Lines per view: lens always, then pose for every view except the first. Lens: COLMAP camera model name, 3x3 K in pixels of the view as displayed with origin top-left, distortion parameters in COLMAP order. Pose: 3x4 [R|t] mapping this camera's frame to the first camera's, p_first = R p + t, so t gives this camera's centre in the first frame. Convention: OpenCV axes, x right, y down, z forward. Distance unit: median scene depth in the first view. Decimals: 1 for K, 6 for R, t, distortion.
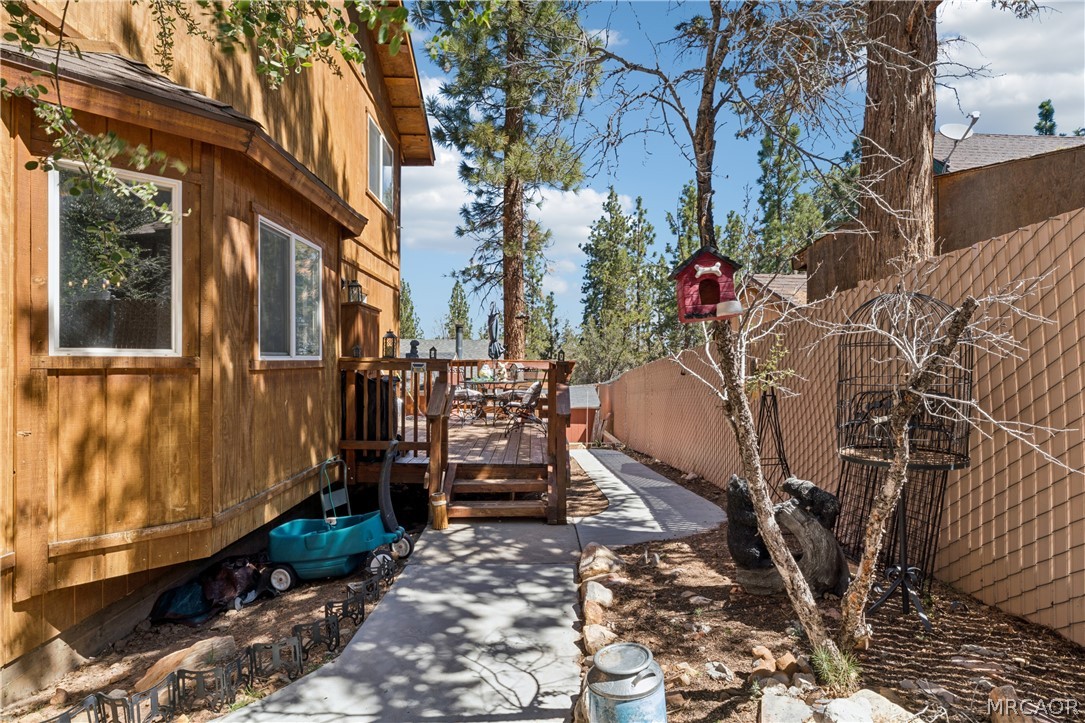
lens RADIAL K [[565.8, 0, 541.5], [0, 565.8, 361.5], [0, 0, 1]] dist [-0.000044, -0.000037]
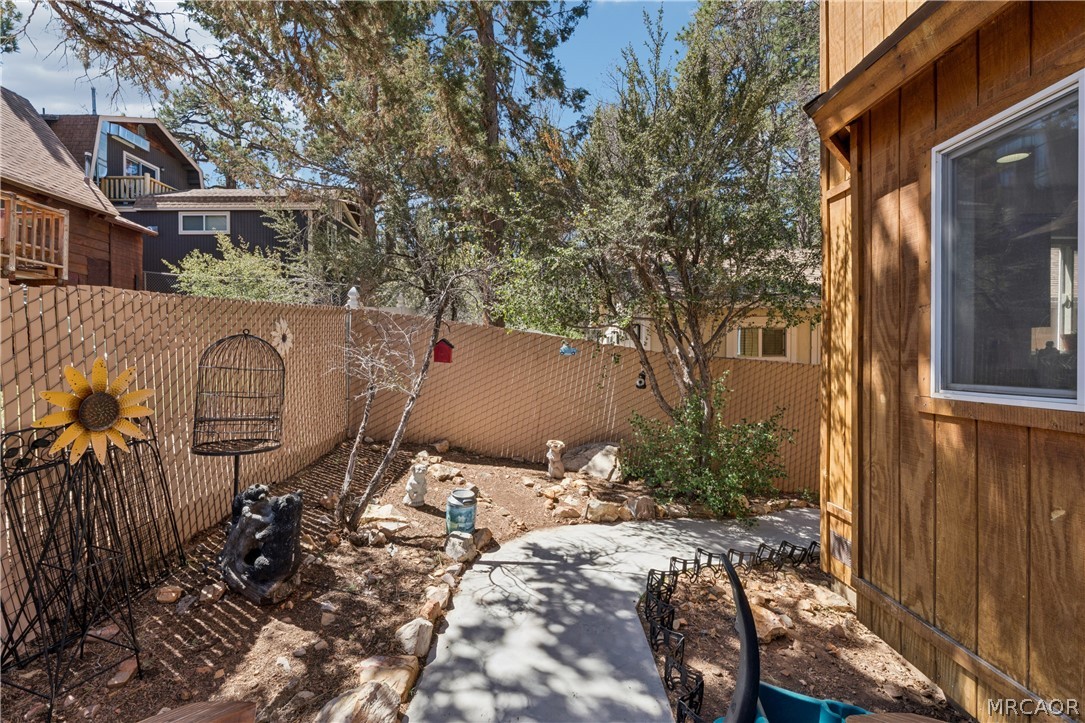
lens RADIAL K [[483.3, 0, 544.8], [0, 483.3, 359.0], [0, 0, 1]] dist [-0.004265, 0.001154]
pose [[-0.999821, -0.001908, -0.018844, -0.105926], [-0.002083, 0.999955, 0.009257, -0.055582], [0.018825, 0.009295, -0.999780, 1.845282]]
